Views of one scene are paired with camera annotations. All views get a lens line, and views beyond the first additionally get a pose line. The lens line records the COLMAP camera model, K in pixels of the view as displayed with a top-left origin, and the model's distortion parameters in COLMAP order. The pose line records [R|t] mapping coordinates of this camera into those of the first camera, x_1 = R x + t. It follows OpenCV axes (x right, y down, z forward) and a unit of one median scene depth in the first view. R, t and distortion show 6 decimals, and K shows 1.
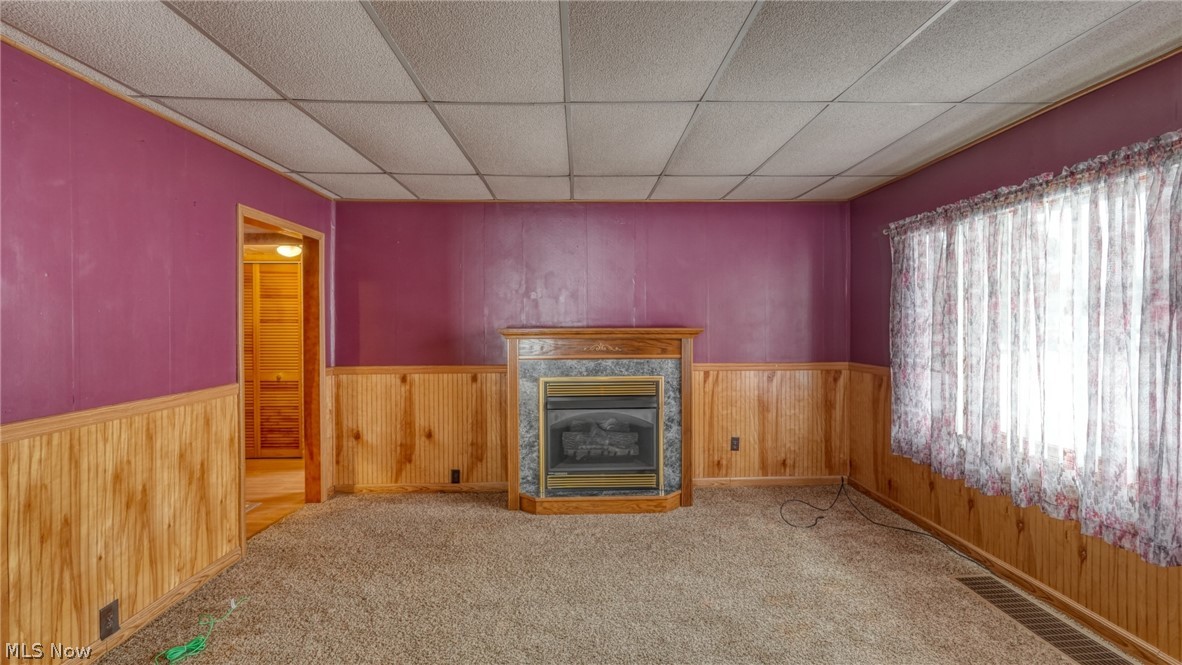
lens RADIAL K [[532.4, 0, 593.9], [0, 532.4, 327.0], [0, 0, 1]] dist [-0.004307, -0.000583]
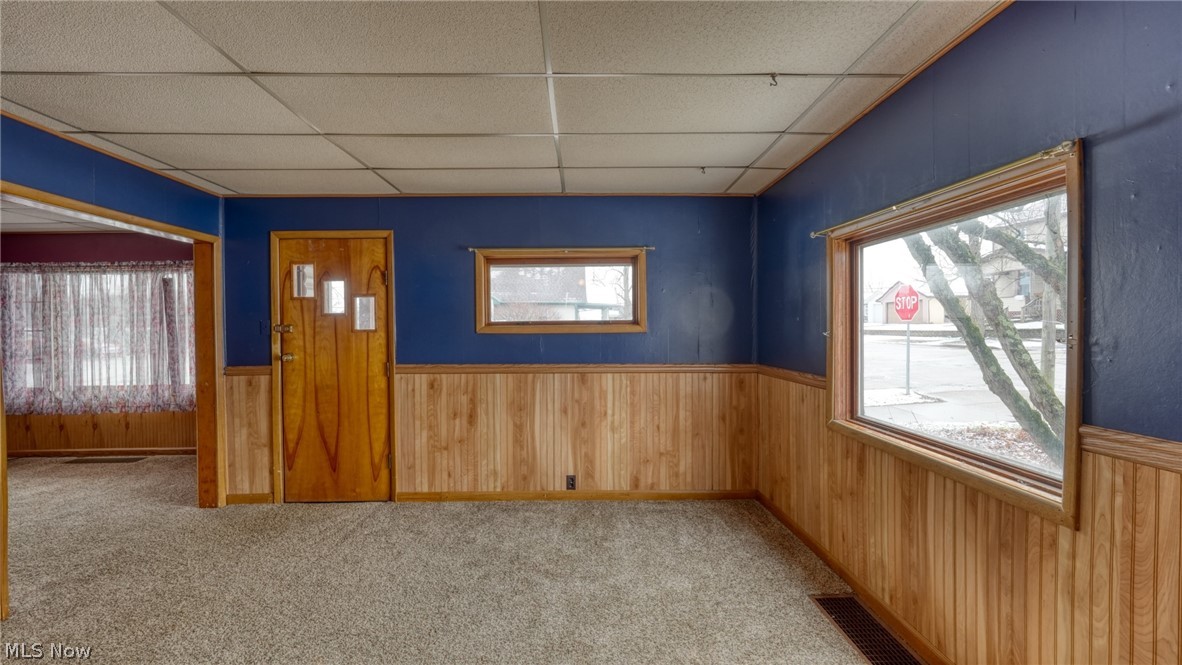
lens RADIAL K [[513.9, 0, 587.9], [0, 513.9, 335.4], [0, 0, 1]] dist [-0.028704, 0.012116]
pose [[-0.003301, -0.005551, 0.999979, -1.224028], [0.017964, 0.999823, 0.005609, 0.042030], [-0.999833, 0.017983, -0.003200, -0.966067]]
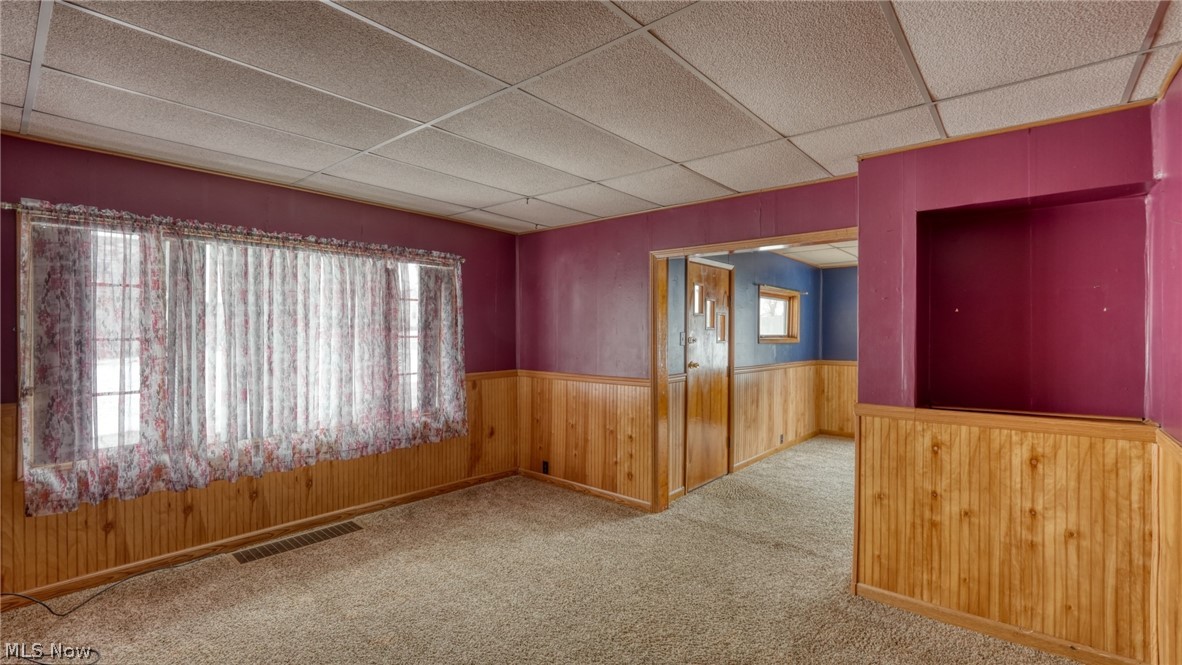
lens RADIAL K [[532.4, 0, 593.9], [0, 532.4, 327.0], [0, 0, 1]] dist [-0.004307, -0.000583]
pose [[-0.753113, -0.001861, 0.657889, -0.678615], [-0.000362, 0.999997, 0.002413, -0.037213], [-0.657891, 0.001579, -0.753111, 1.478292]]
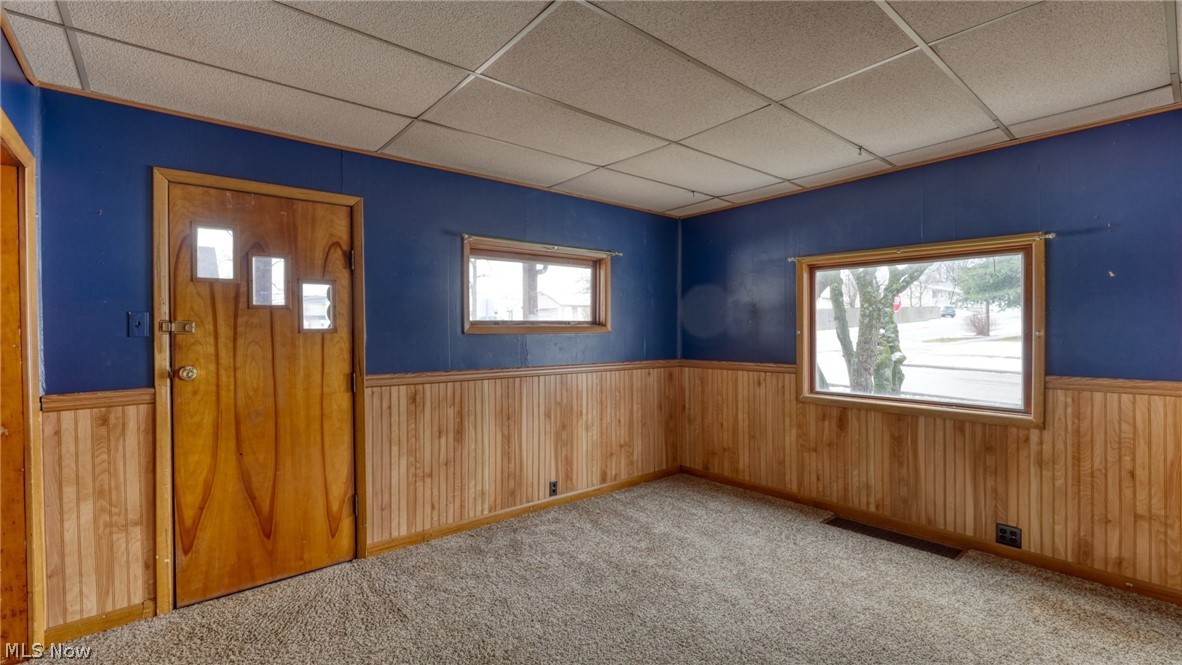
lens RADIAL K [[513.9, 0, 587.9], [0, 513.9, 335.4], [0, 0, 1]] dist [-0.028704, 0.012116]
pose [[-0.629181, 0.004499, 0.777246, -0.917066], [0.019622, 0.999756, 0.010097, 0.035067], [-0.777011, 0.021604, -0.629116, -0.089832]]
